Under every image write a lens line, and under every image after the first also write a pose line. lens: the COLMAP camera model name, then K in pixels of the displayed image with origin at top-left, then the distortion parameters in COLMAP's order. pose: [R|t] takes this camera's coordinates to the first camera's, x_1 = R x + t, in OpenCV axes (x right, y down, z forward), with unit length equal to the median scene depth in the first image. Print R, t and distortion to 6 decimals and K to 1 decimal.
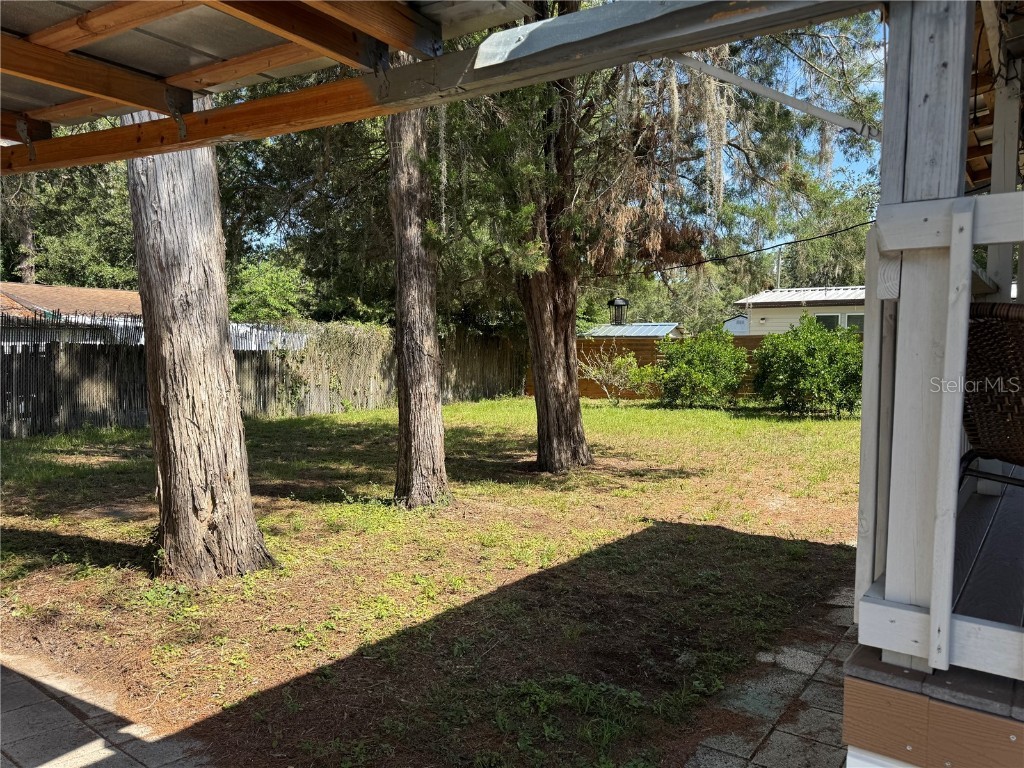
lens RADIAL K [[717.4, 0, 506.0], [0, 717.4, 390.3], [0, 0, 1]] dist [0.042441, -0.049867]
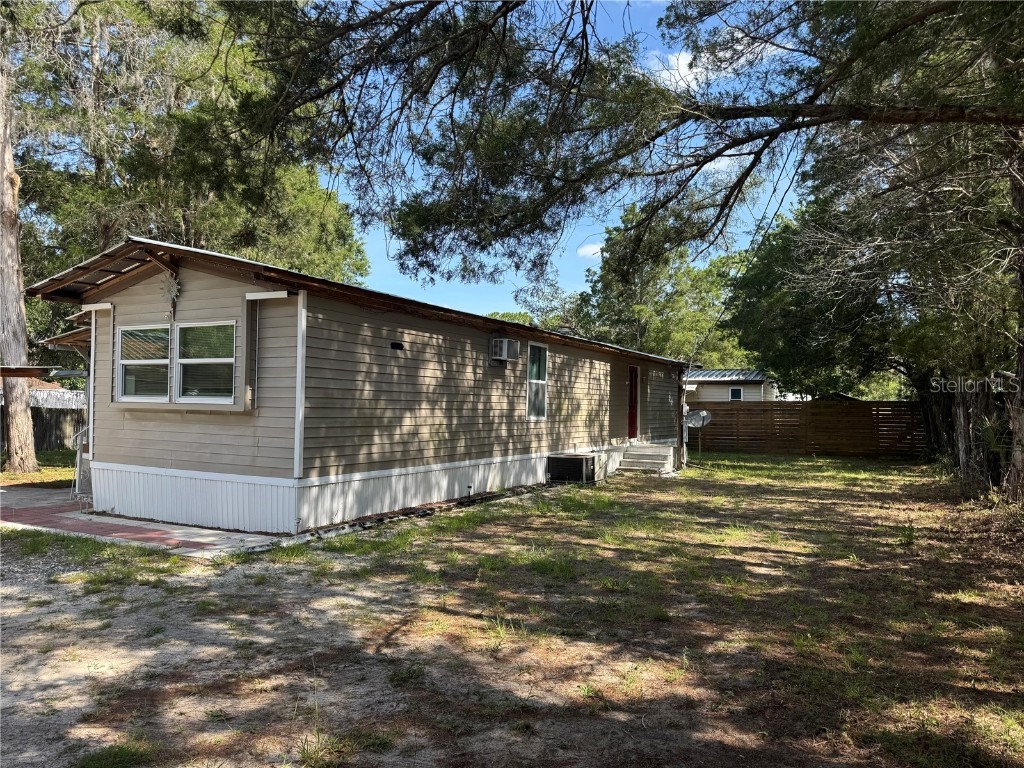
lens RADIAL K [[721.4, 0, 514.4], [0, 721.4, 386.0], [0, 0, 1]] dist [0.072893, -0.088110]
pose [[0.988615, 0.014852, 0.149731, 0.969333], [-0.001729, 0.996172, -0.087395, 0.093394], [-0.150456, 0.086141, 0.984857, -1.972034]]
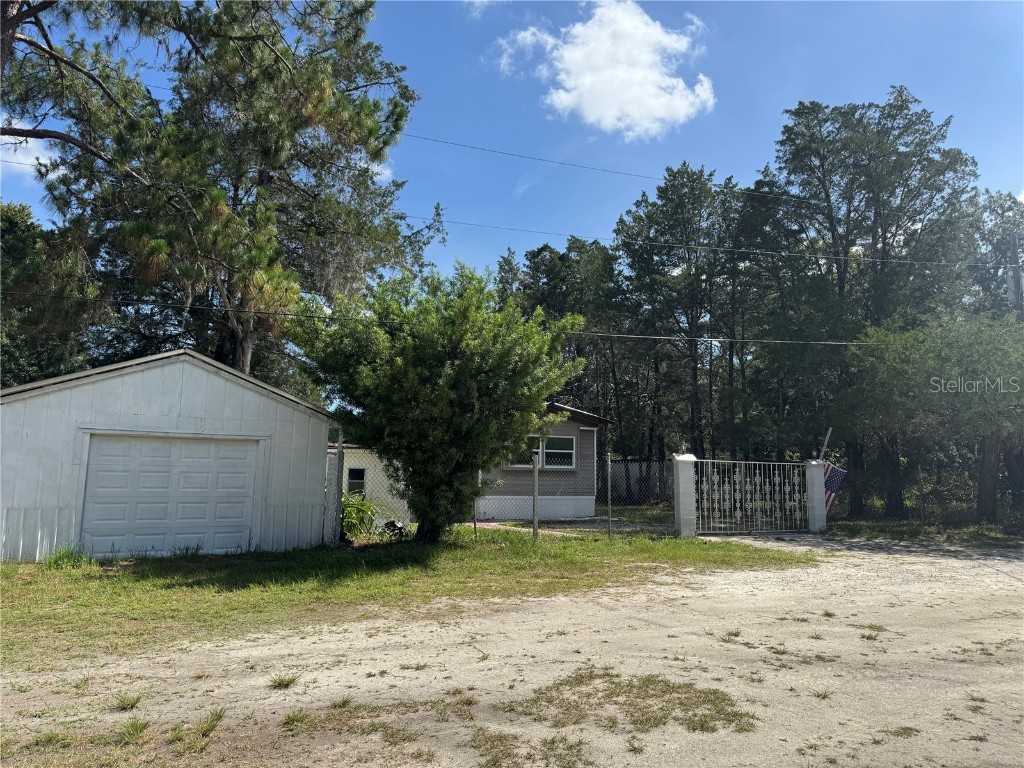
lens RADIAL K [[751.7, 0, 537.2], [0, 751.7, 362.6], [0, 0, 1]] dist [0.042969, -0.065441]
pose [[0.463929, 0.138947, 0.874908, -2.585605], [0.050916, 0.981808, -0.182923, 0.156226], [-0.884408, 0.129410, 0.448414, -2.068452]]
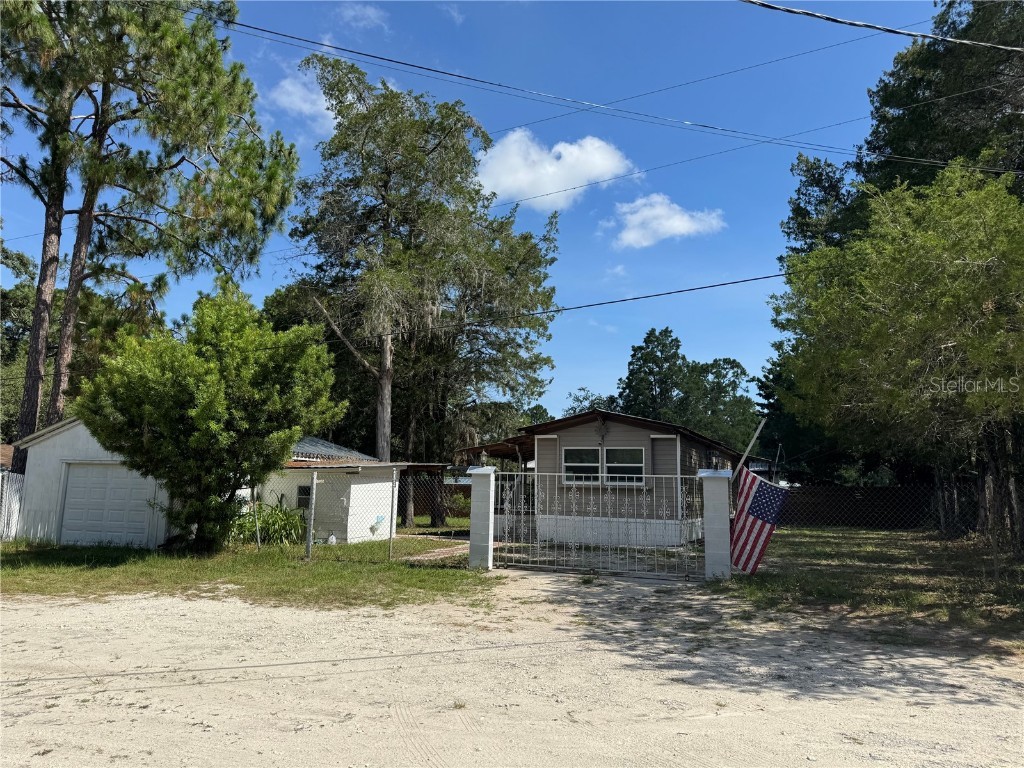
lens RADIAL K [[720.1, 0, 515.4], [0, 720.1, 405.0], [0, 0, 1]] dist [0.076467, -0.104049]
pose [[0.971658, 0.039945, 0.232991, -0.515486], [0.001845, 0.984309, -0.176446, 0.202379], [-0.236384, 0.171875, 0.956338, -3.259882]]
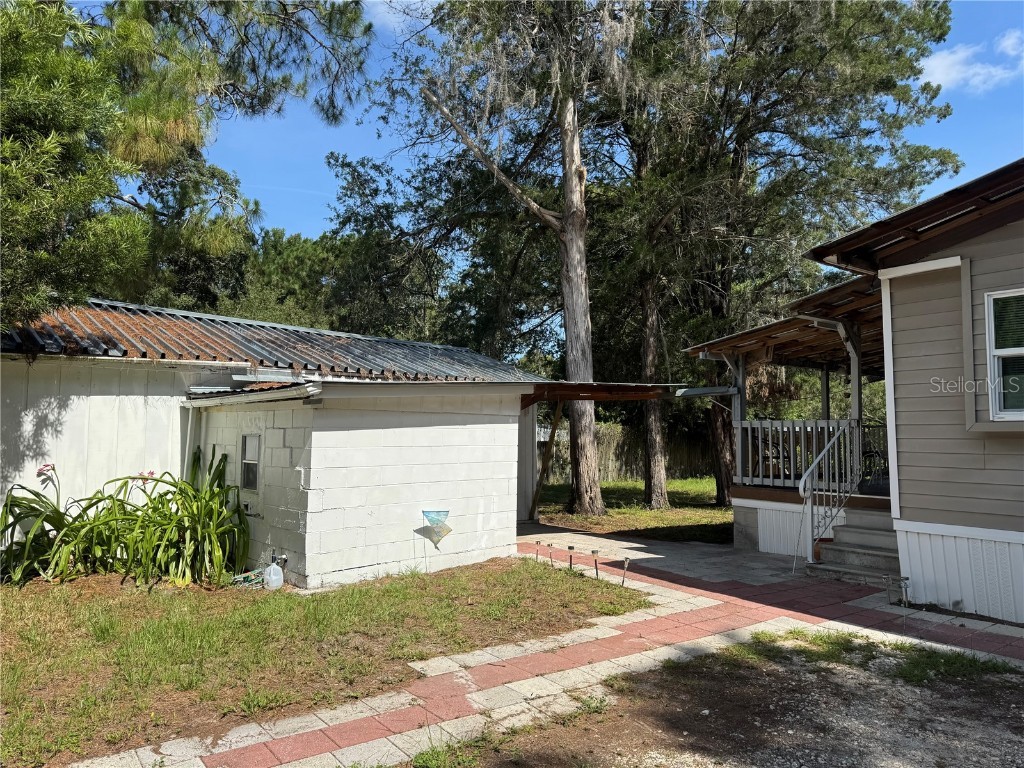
lens RADIAL K [[717.4, 0, 506.0], [0, 717.4, 390.3], [0, 0, 1]] dist [0.042441, -0.049867]
pose [[0.958528, -0.015771, -0.284561, 0.082593], [-0.020254, 0.992173, -0.123214, 0.076594], [0.284277, 0.123868, 0.950707, -1.360501]]
